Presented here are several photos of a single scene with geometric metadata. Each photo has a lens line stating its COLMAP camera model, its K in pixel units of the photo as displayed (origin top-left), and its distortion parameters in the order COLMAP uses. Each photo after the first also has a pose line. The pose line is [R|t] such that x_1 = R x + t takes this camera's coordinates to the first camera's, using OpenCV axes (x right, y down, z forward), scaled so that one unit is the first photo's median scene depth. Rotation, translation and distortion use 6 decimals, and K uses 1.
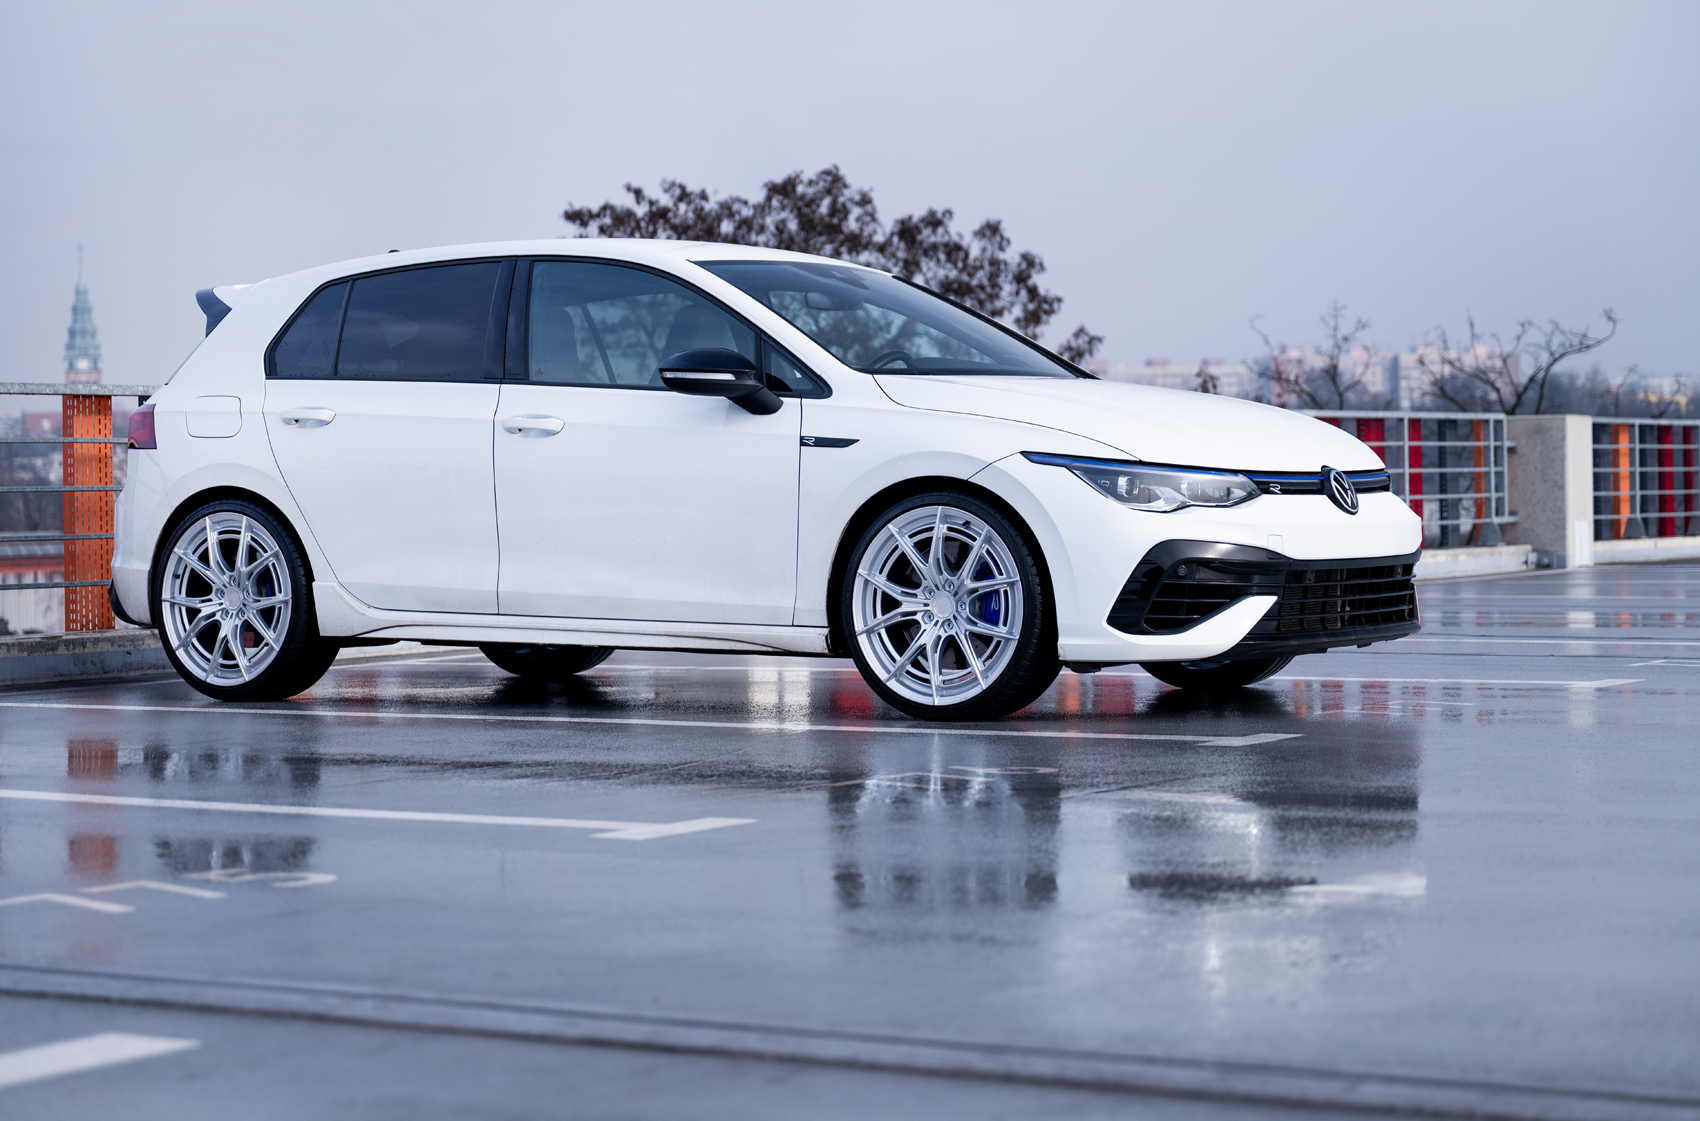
lens RADIAL K [[3235.2, 0, 857.6], [0, 3235.2, 559.2], [0, 0, 1]] dist [-0.020219, 0.000000]
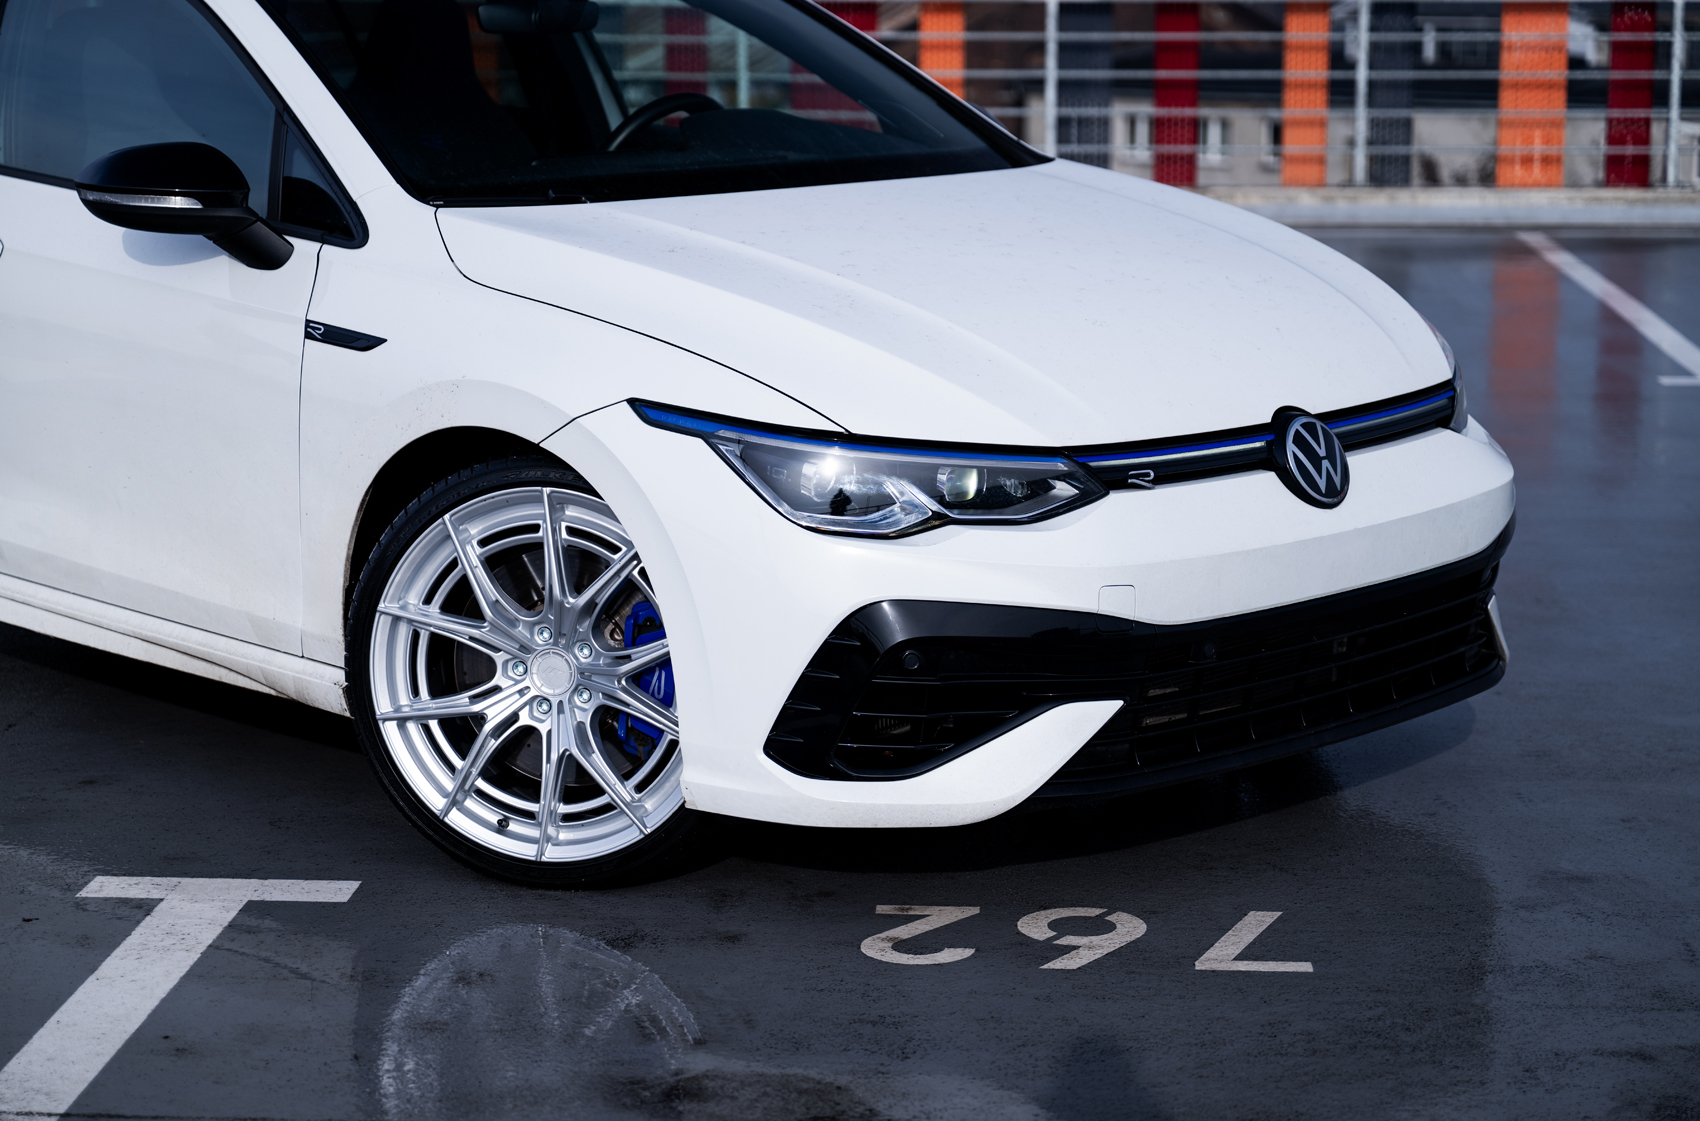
lens RADIAL K [[3289.6, 0, 854.4], [0, 3289.6, 546.1], [0, 0, 1]] dist [0.045510, 0.000000]
pose [[0.982167, 0.047500, -0.181911, 0.174956], [-0.016542, 0.985640, 0.168051, -0.095327], [0.187281, -0.162045, 0.968848, 0.475803]]
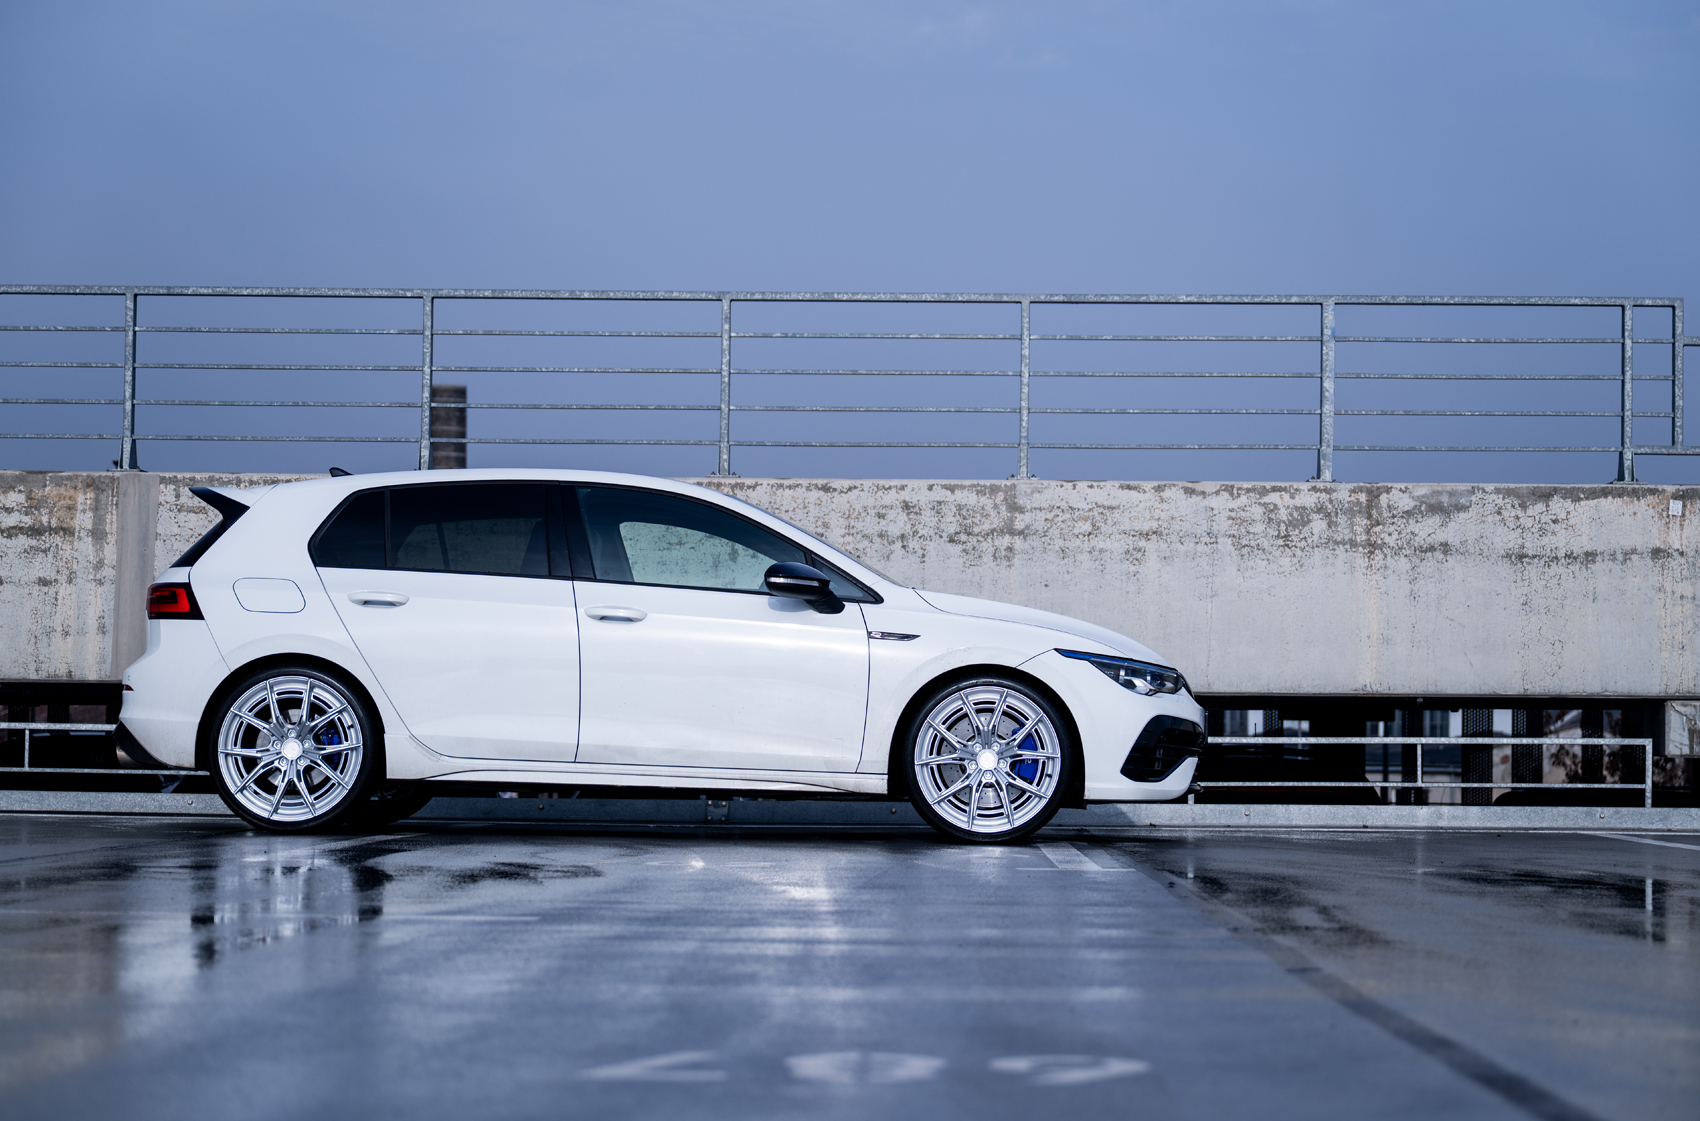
lens RADIAL K [[2917.7, 0, 855.9], [0, 2917.7, 552.3], [0, 0, 1]] dist [0.122105, 0.000000]
pose [[0.869677, 0.058795, 0.490108, -0.620882], [-0.017276, 0.995898, -0.088815, 0.037335], [-0.493319, 0.068774, 0.867125, -0.053214]]
